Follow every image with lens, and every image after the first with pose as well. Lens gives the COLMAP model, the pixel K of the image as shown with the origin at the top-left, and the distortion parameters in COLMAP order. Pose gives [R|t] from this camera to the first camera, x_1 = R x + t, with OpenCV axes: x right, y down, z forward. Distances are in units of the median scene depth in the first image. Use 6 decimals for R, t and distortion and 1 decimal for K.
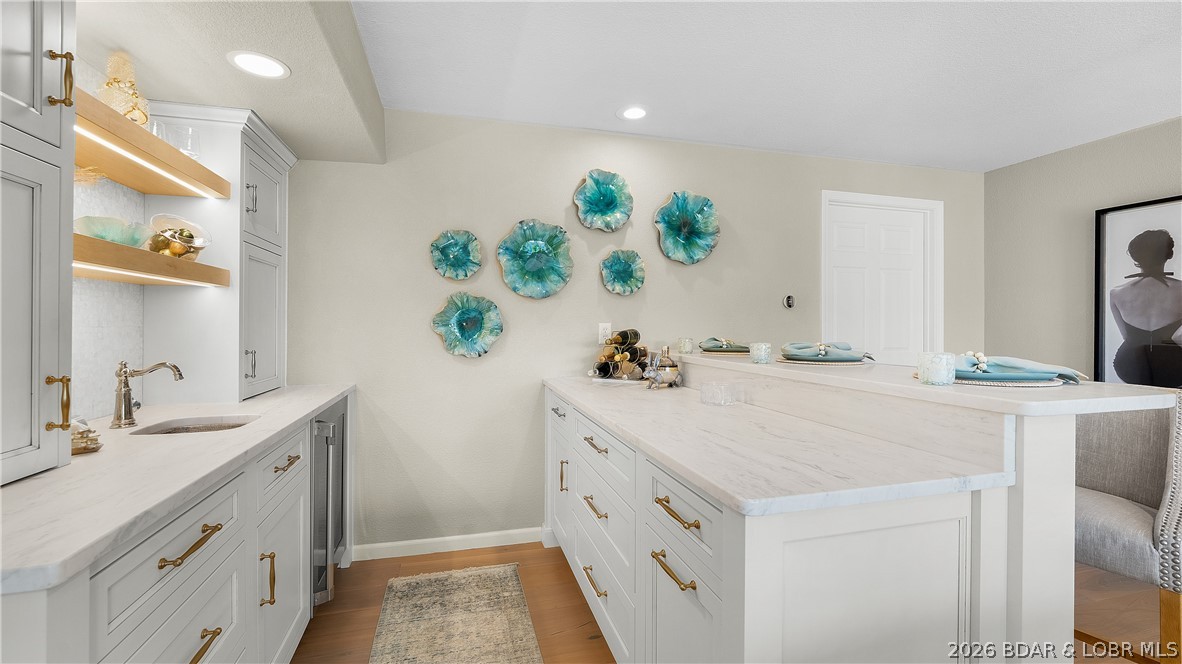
lens RADIAL K [[480.9, 0, 582.0], [0, 480.9, 331.6], [0, 0, 1]] dist [-0.001645, 0.002036]
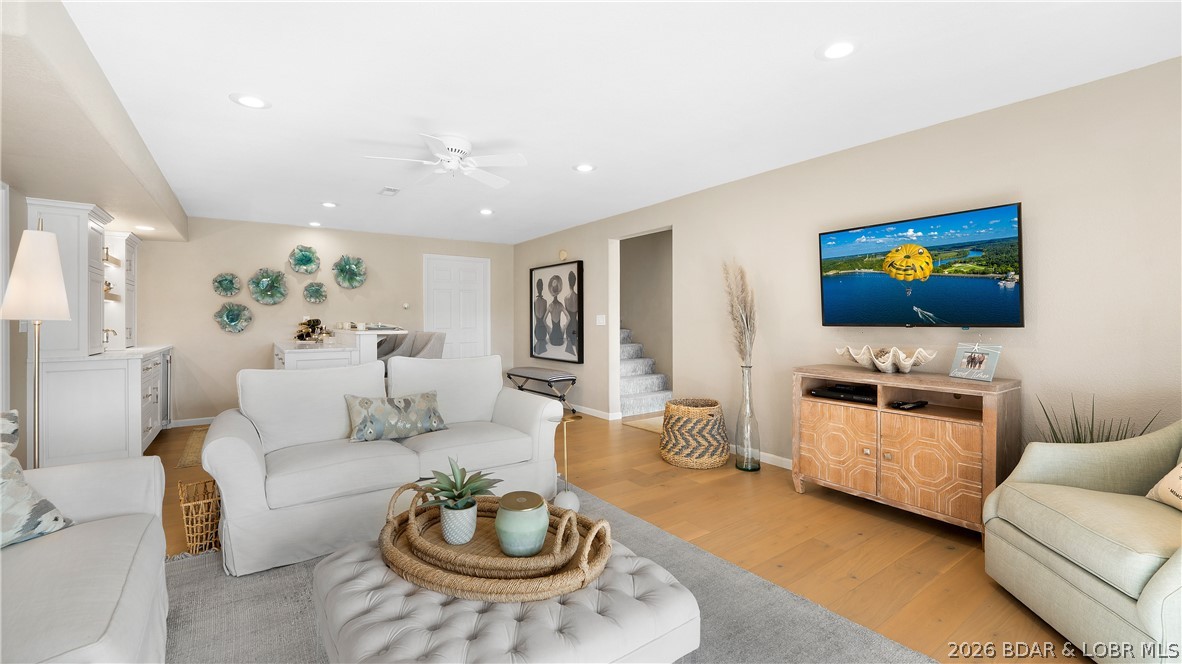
lens RADIAL K [[516.3, 0, 573.9], [0, 516.3, 322.4], [0, 0, 1]] dist [-0.017368, 0.000085]
pose [[0.952294, -0.007924, 0.305080, 0.496880], [0.011071, 0.999902, -0.008586, 0.043929], [-0.304982, 0.011554, 0.952288, -1.584184]]
